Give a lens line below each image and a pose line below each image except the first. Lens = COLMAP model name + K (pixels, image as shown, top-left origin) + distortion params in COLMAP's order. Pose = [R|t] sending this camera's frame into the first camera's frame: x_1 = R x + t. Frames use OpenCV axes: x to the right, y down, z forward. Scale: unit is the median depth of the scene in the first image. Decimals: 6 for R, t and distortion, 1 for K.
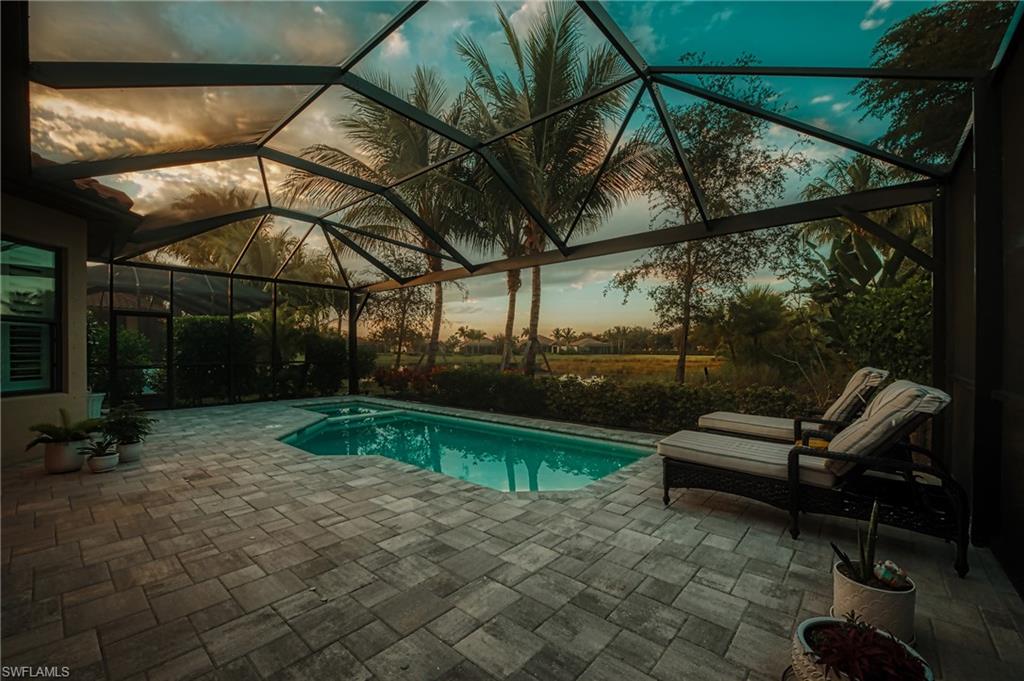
lens RADIAL K [[419.5, 0, 513.8], [0, 419.5, 353.6], [0, 0, 1]] dist [-0.023951, 0.000383]
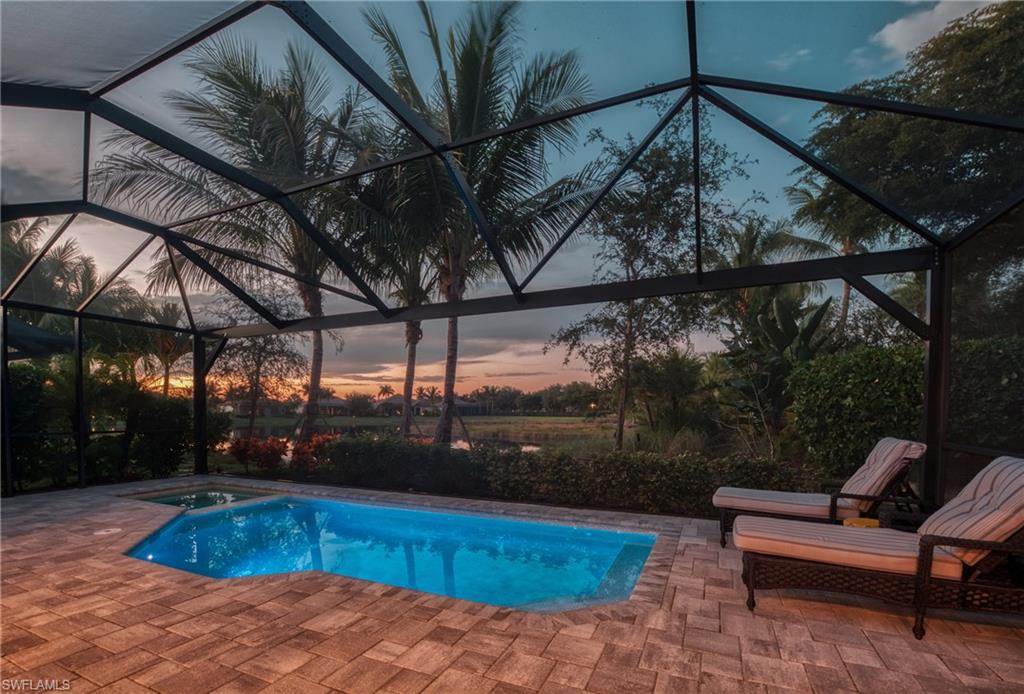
lens RADIAL K [[462.0, 0, 501.2], [0, 462.0, 423.2], [0, 0, 1]] dist [-0.025433, 0.000494]
pose [[0.961812, -0.006531, 0.273633, -0.288507], [0.001849, 0.999847, 0.017367, -0.019394], [-0.273705, -0.016198, 0.961677, 0.223700]]
